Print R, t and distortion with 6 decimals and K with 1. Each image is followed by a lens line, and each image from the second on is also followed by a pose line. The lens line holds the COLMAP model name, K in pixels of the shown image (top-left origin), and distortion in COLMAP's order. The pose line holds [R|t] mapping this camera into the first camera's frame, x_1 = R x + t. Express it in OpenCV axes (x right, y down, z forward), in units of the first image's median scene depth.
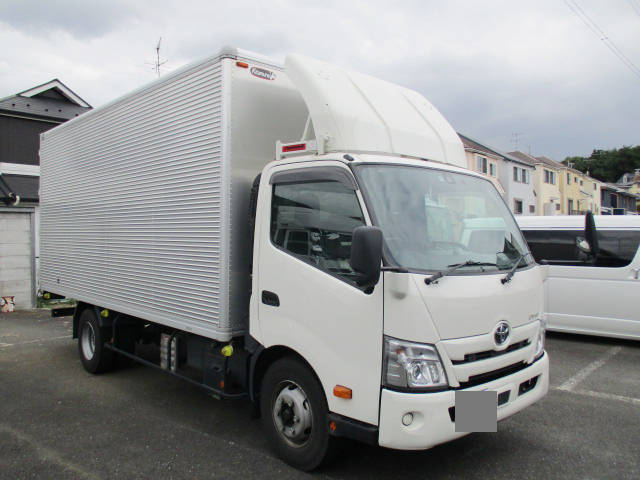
lens RADIAL K [[536.5, 0, 324.2], [0, 536.5, 239.1], [0, 0, 1]] dist [-0.033329, -0.002329]
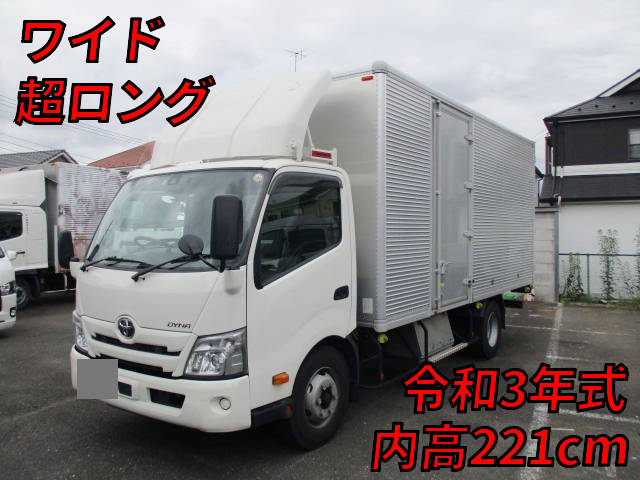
lens RADIAL K [[536.5, 0, 324.2], [0, 536.5, 239.1], [0, 0, 1]] dist [-0.033329, -0.002329]
pose [[0.213335, 0.006479, -0.976958, 1.424188], [-0.001998, 0.999979, 0.006195, -0.004449], [0.976977, 0.000630, 0.213343, 1.145085]]
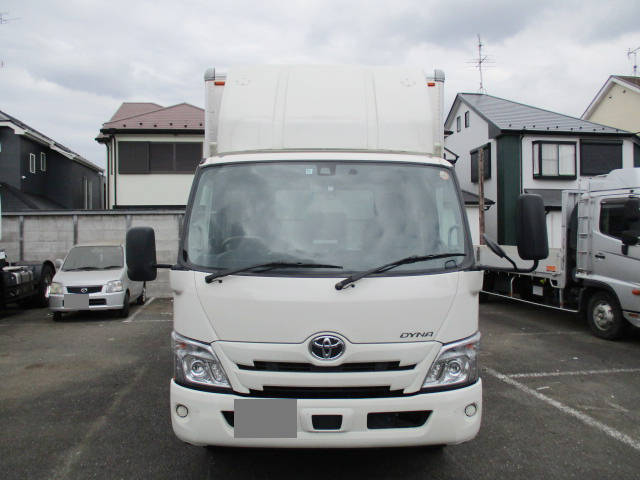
lens RADIAL K [[536.5, 0, 324.2], [0, 536.5, 239.1], [0, 0, 1]] dist [-0.033329, -0.002329]
pose [[0.741704, 0.004247, -0.670714, 0.897473], [-0.001133, 0.999986, 0.005080, -0.001548], [0.670726, -0.003008, 0.741699, 0.354424]]
